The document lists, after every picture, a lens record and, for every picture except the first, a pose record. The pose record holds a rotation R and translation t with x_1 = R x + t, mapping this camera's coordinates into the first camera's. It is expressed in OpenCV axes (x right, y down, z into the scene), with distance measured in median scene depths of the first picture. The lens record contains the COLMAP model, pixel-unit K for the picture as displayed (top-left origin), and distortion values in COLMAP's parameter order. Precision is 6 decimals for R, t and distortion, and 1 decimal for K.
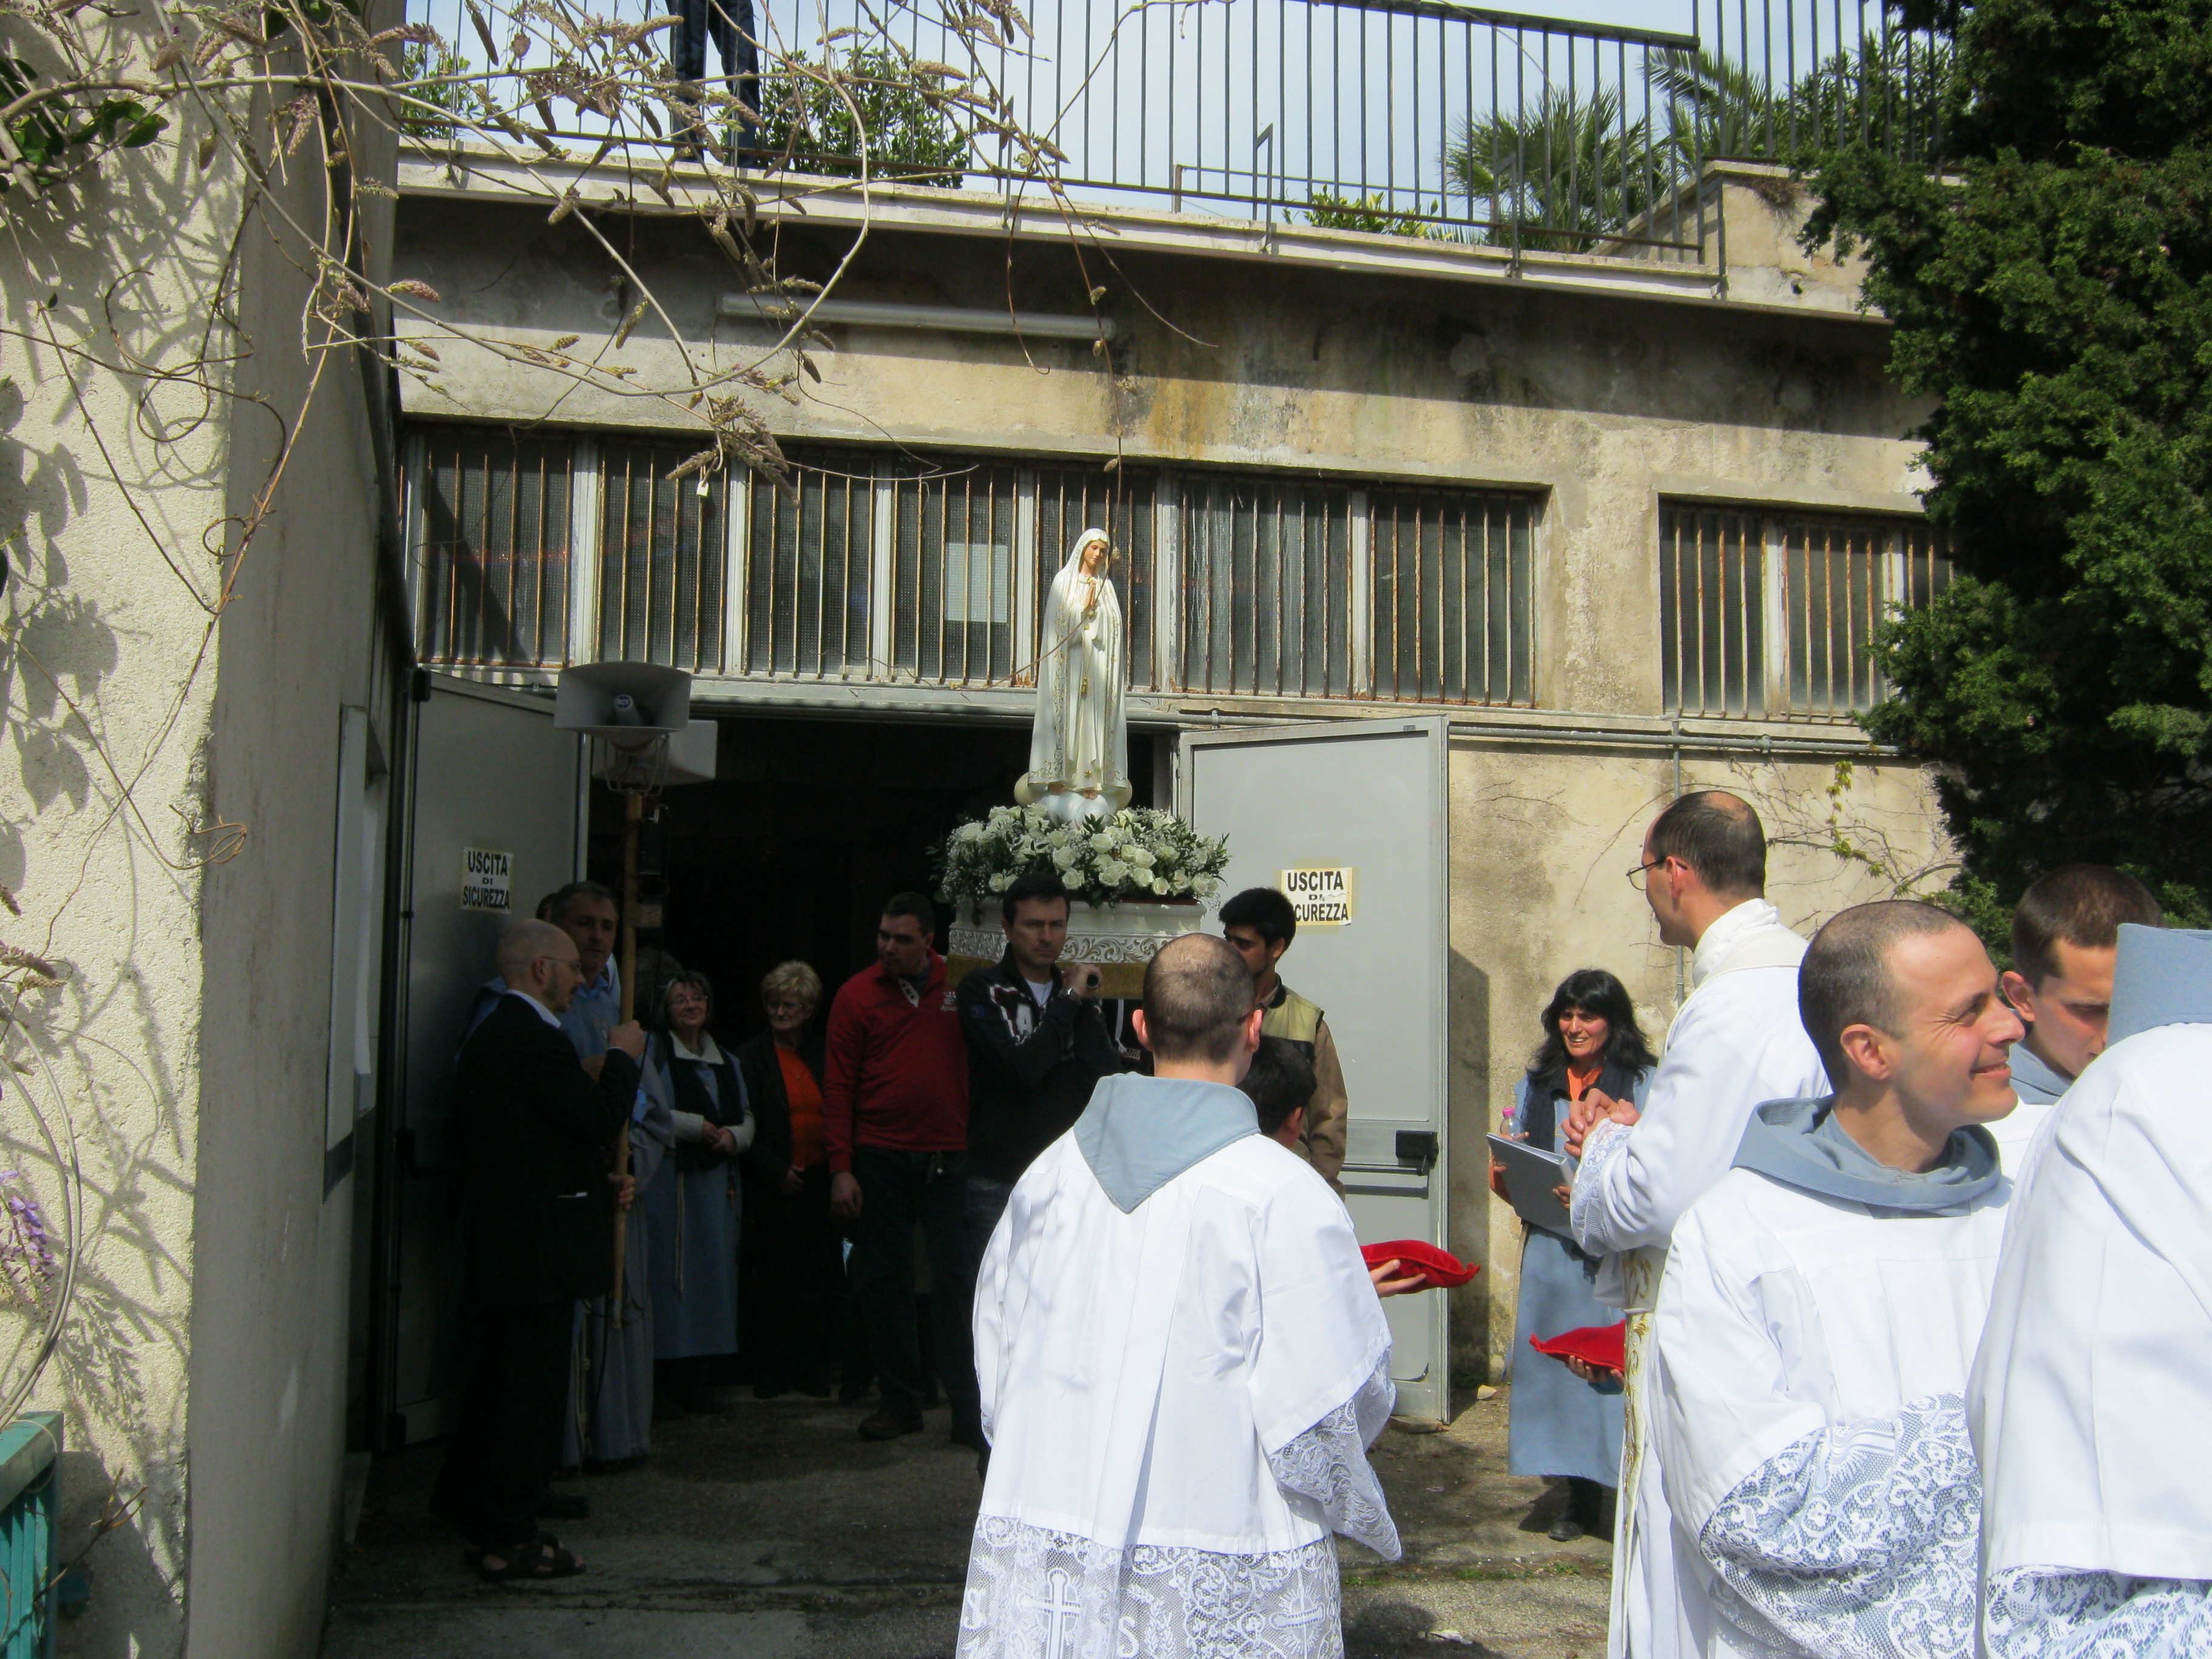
lens RADIAL K [[2503.3, 0, 1092.7], [0, 2503.3, 824.7], [0, 0, 1]] dist [-0.087351, 0.000000]
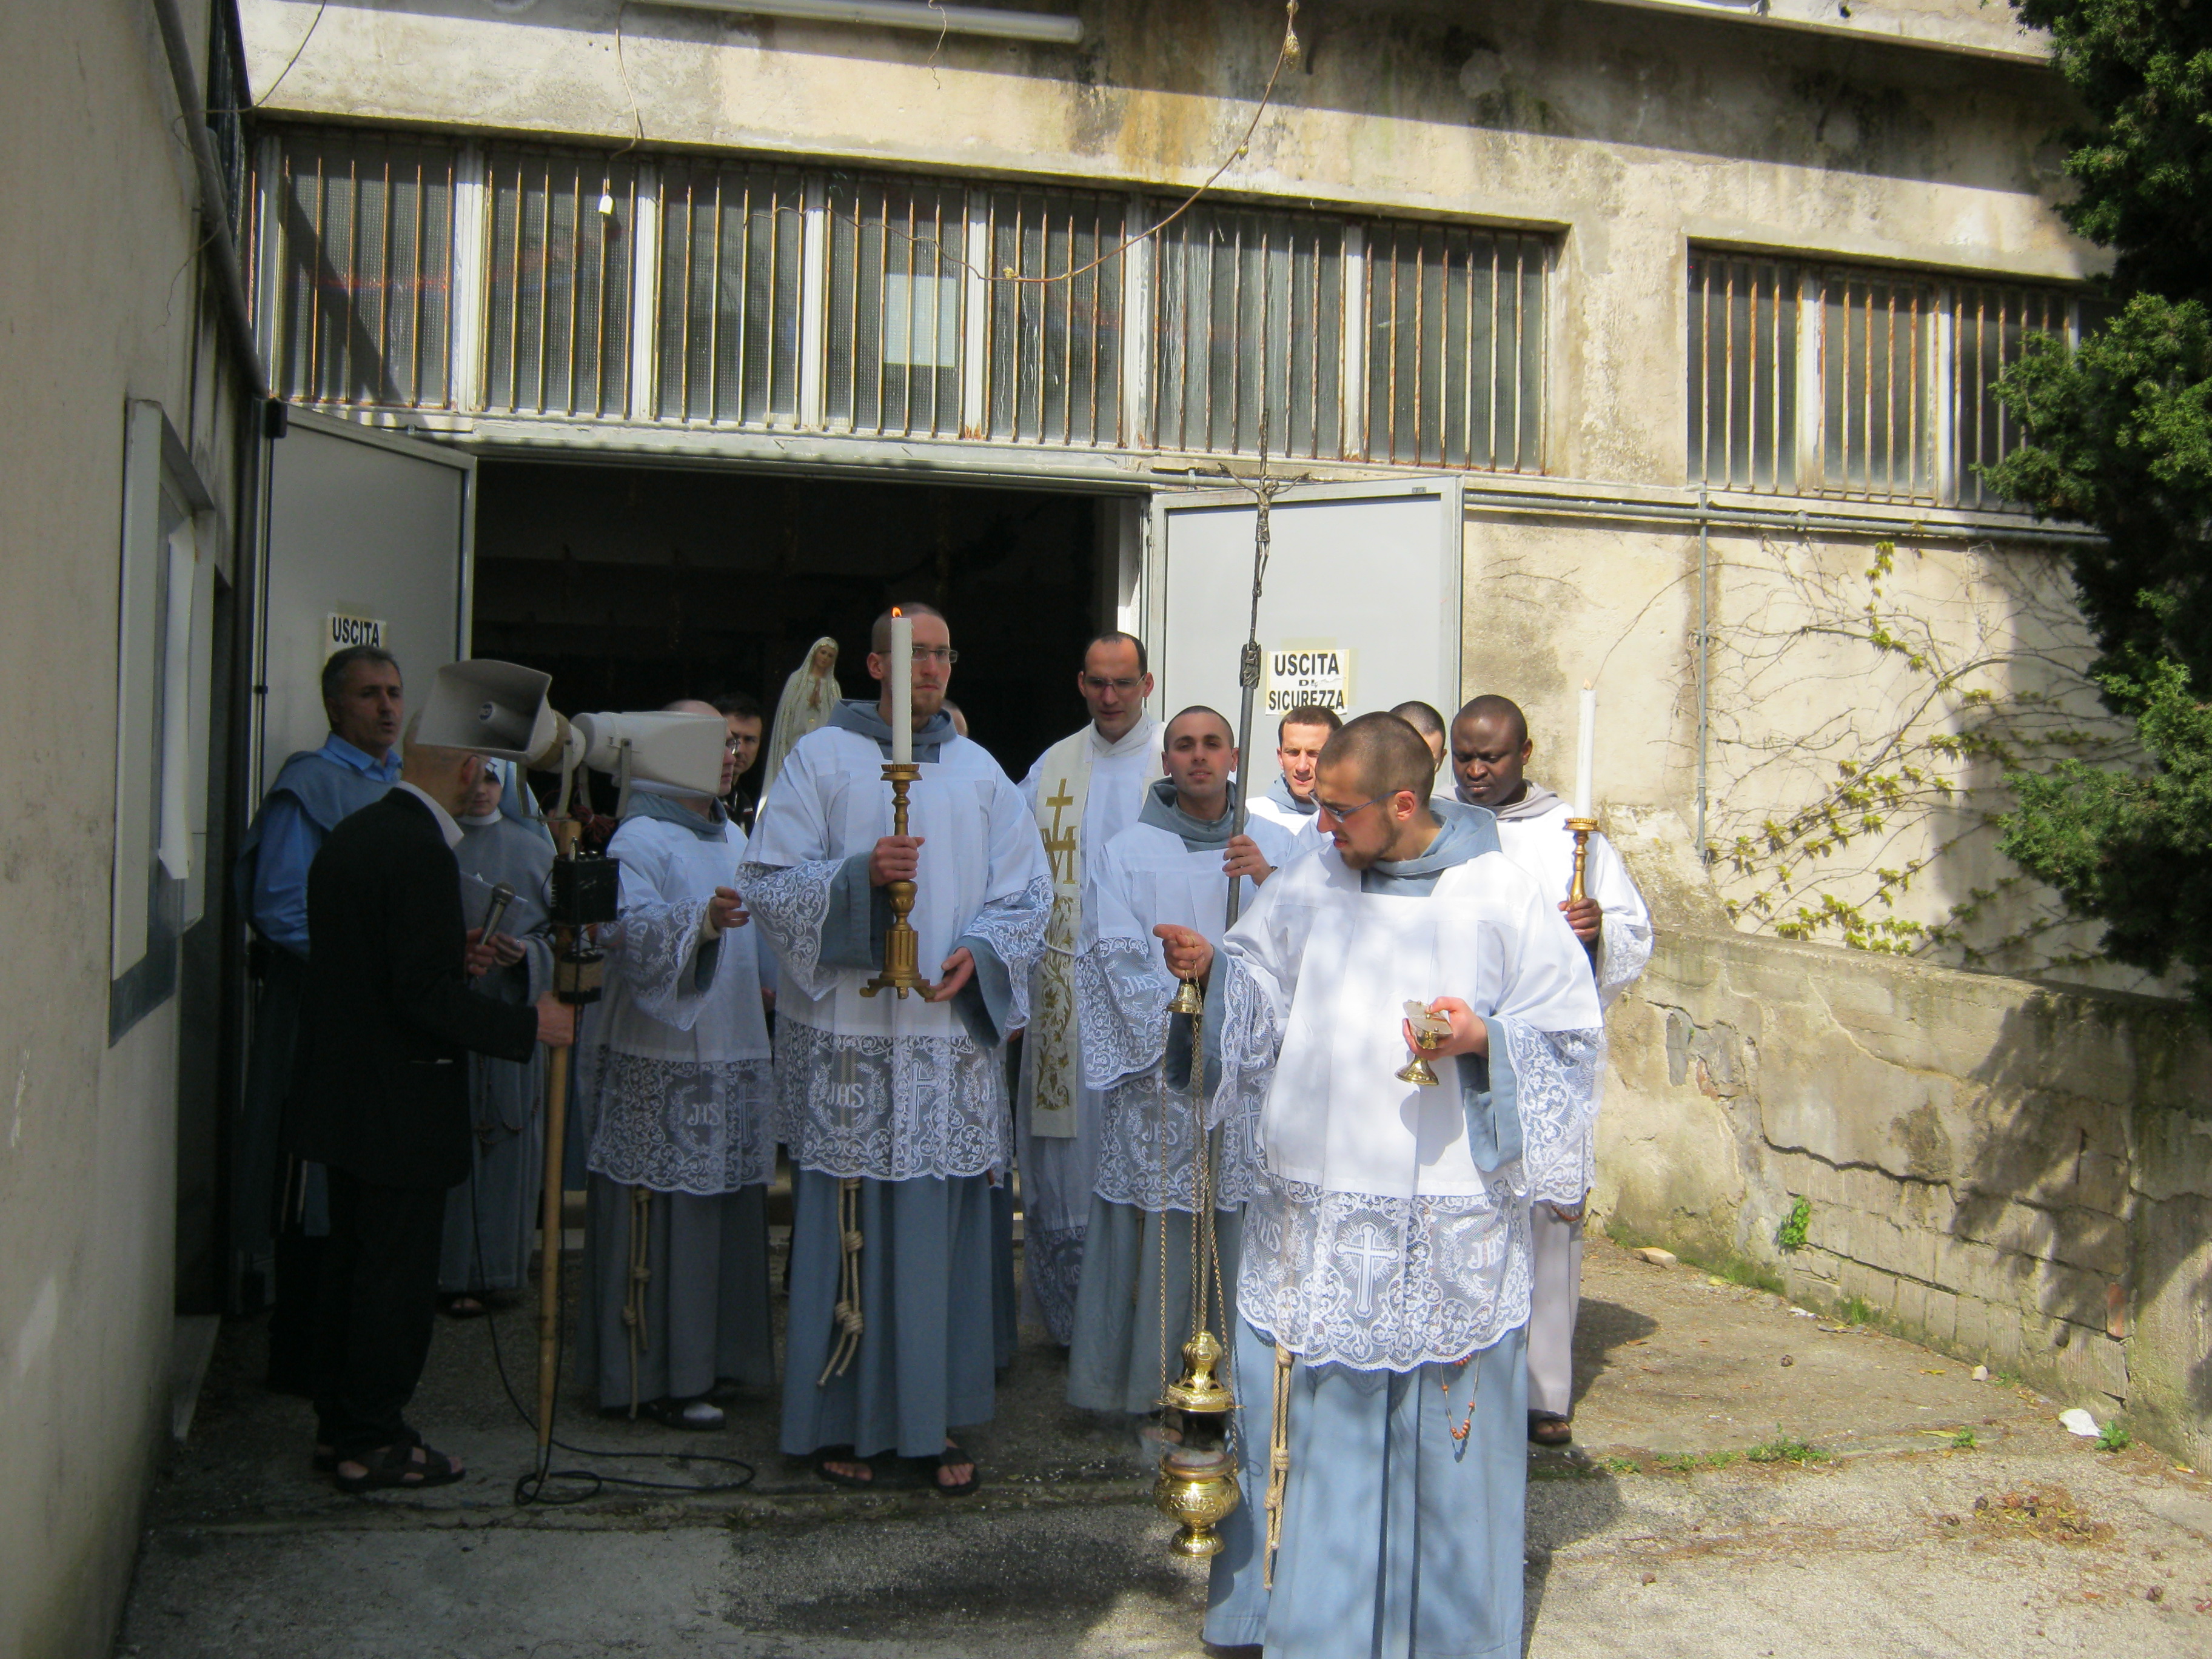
lens RADIAL K [[2503.3, 0, 1117.8], [0, 2503.3, 822.5], [0, 0, 1]] dist [-0.087351, 0.000000]
pose [[0.998826, 0.009124, 0.047576, -0.017487], [-0.012800, 0.996907, 0.077538, 0.009964], [-0.046721, -0.078056, 0.995854, 0.115310]]
